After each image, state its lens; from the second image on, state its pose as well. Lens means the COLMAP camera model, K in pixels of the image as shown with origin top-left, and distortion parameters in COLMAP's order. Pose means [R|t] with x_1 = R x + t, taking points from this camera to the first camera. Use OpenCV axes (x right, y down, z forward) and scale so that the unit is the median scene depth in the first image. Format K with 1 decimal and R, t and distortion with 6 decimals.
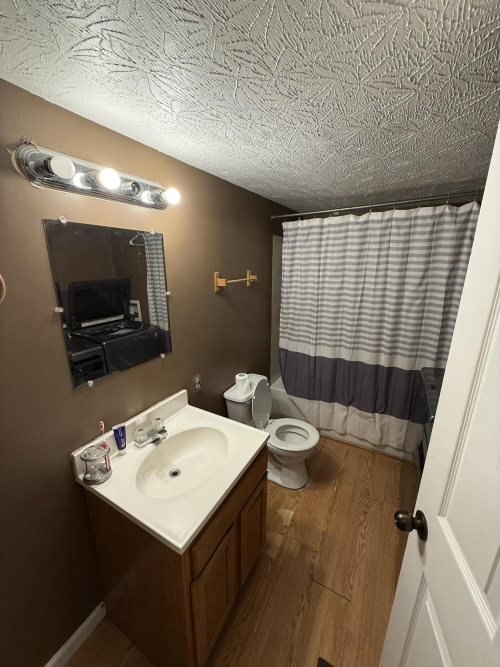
lens RADIAL K [[263.8, 0, 248.4], [0, 263.8, 332.2], [0, 0, 1]] dist [0.007424, 0.000047]
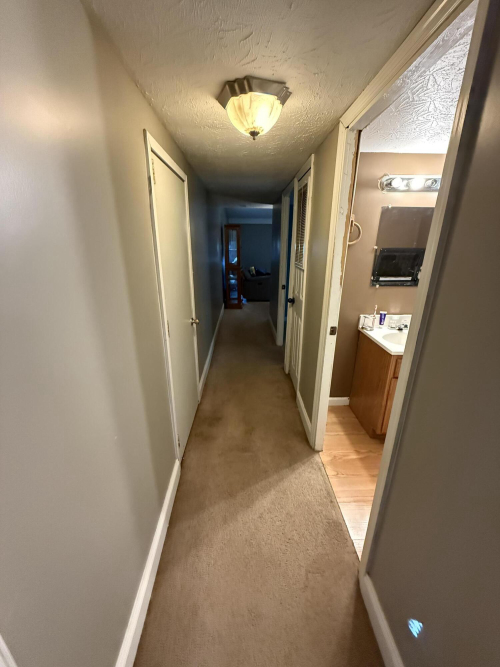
lens RADIAL K [[263.8, 0, 251.4], [0, 263.8, 332.2], [0, 0, 1]] dist [0.007424, 0.000047]
pose [[0.519420, 0.269764, -0.810821, 0.695287], [-0.221796, 0.958904, 0.176948, 0.404283], [0.825233, 0.087927, 0.557906, -0.978644]]
